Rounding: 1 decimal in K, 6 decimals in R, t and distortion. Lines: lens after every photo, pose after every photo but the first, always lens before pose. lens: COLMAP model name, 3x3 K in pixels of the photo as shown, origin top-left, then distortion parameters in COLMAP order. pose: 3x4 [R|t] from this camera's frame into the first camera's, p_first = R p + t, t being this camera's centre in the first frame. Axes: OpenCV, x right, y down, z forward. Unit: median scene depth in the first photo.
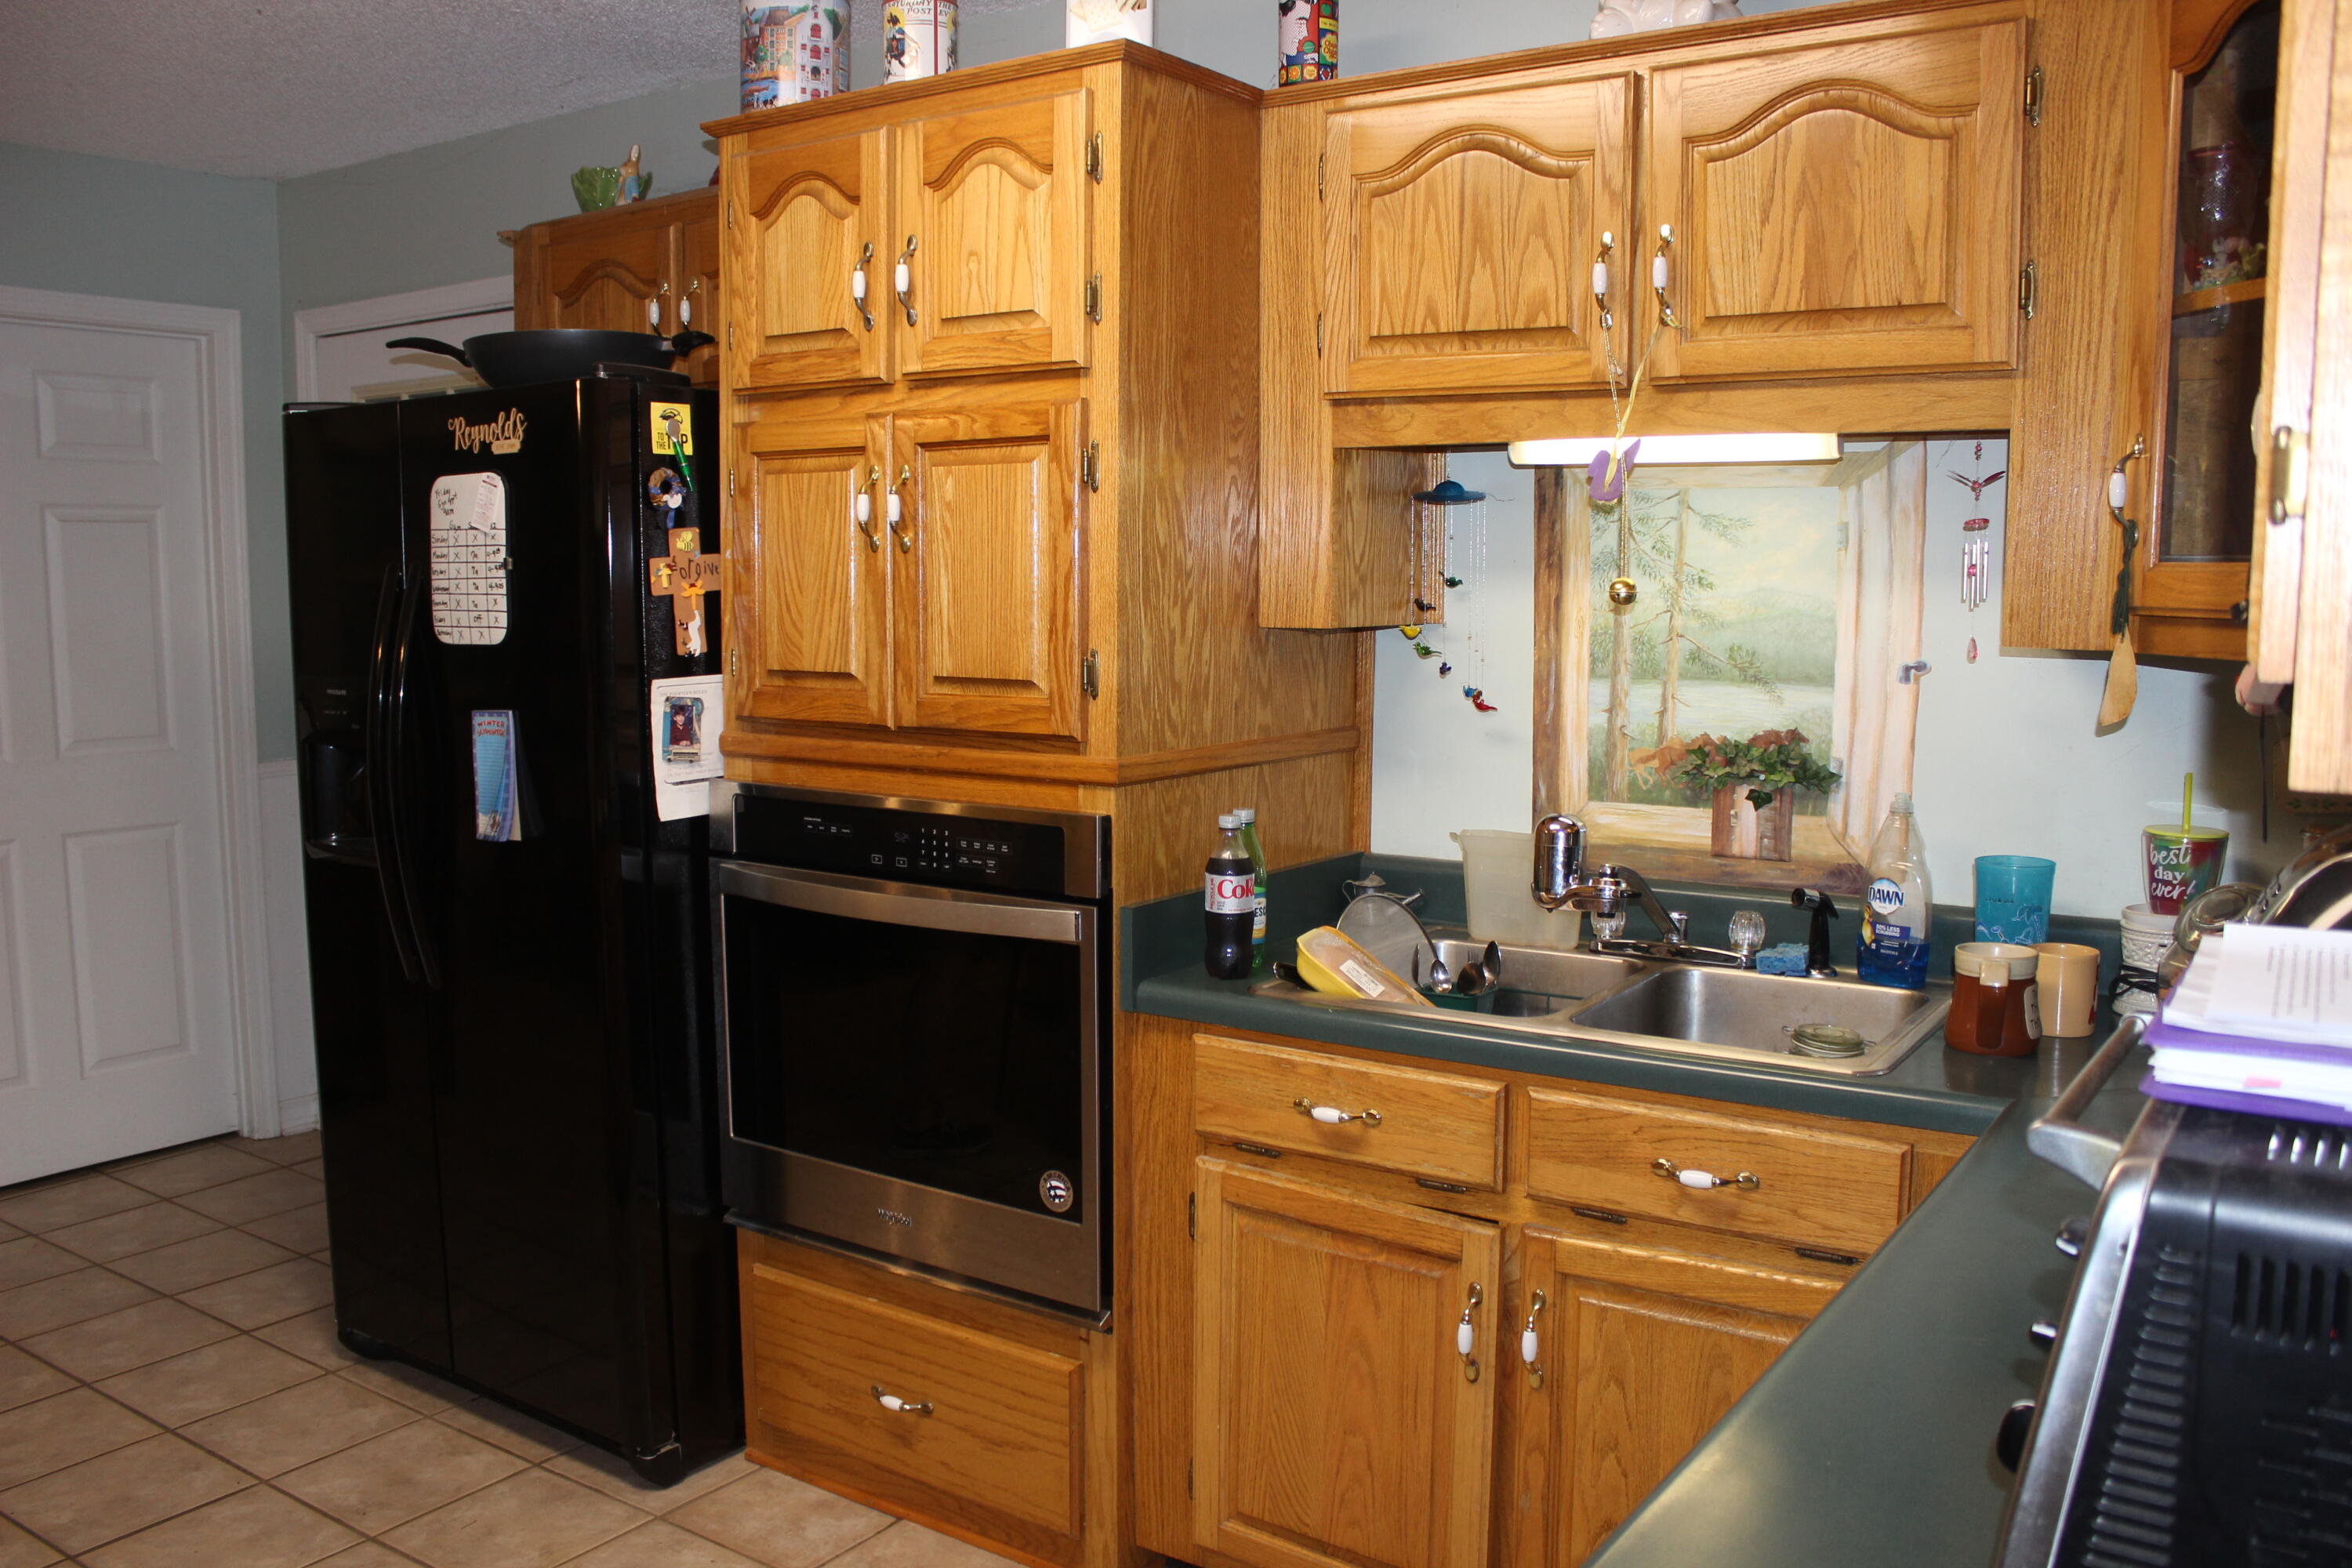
lens RADIAL K [[1951.3, 0, 1161.5], [0, 1951.3, 793.9], [0, 0, 1]] dist [-0.167712, 0.152438]
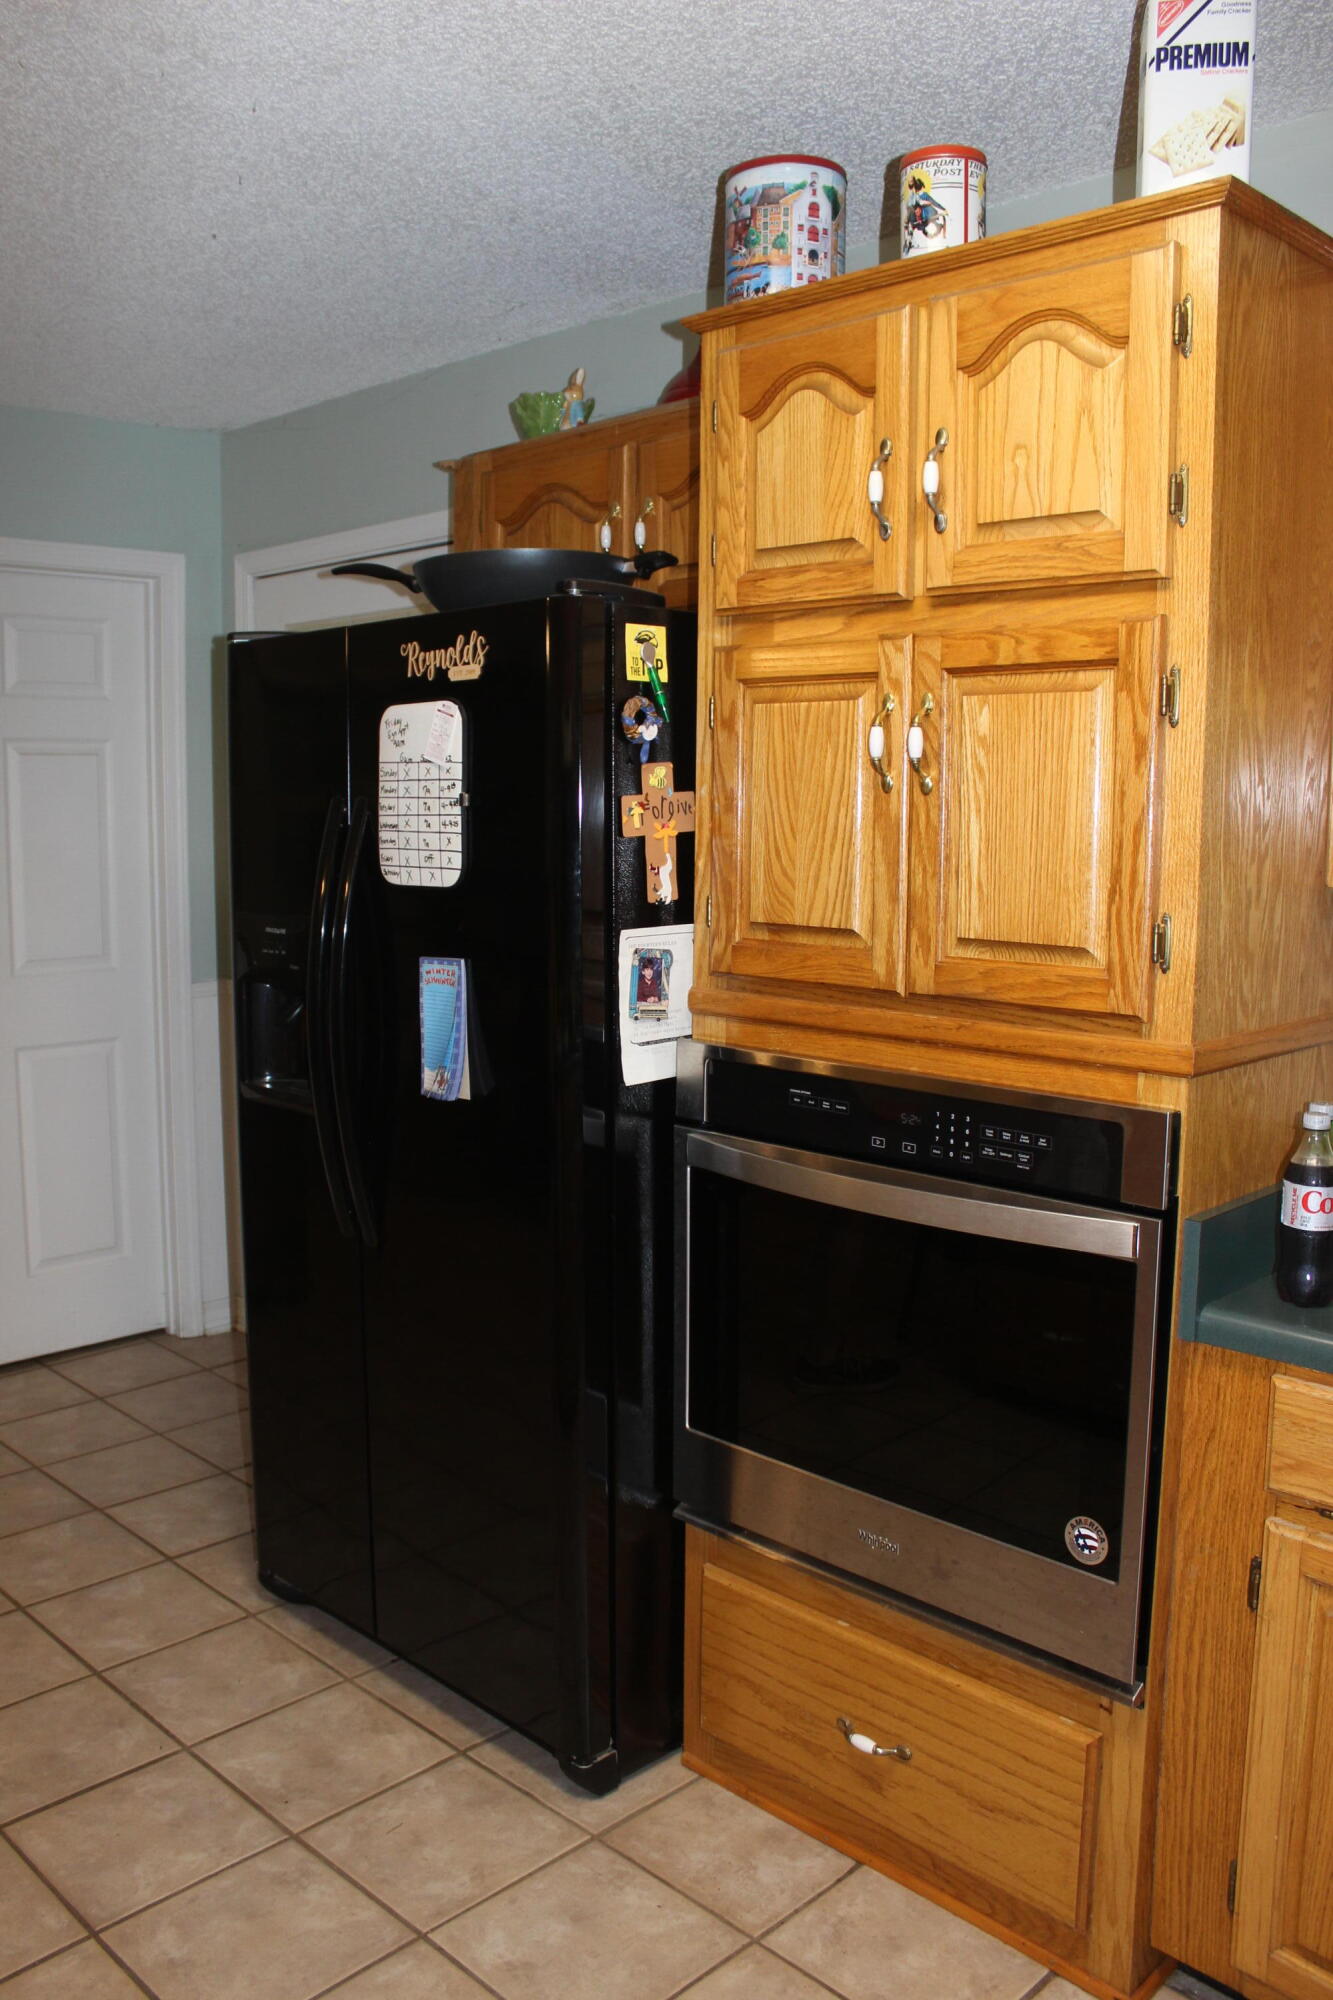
lens RADIAL K [[1659.2, 0, 627.7], [0, 1659.2, 988.9], [0, 0, 1]] dist [-0.167712, 0.152438]
pose [[0.983388, 0.024759, -0.179821, -0.123154], [-0.024929, 0.999688, 0.001312, -0.033490], [0.179797, 0.003193, 0.983699, 0.240501]]
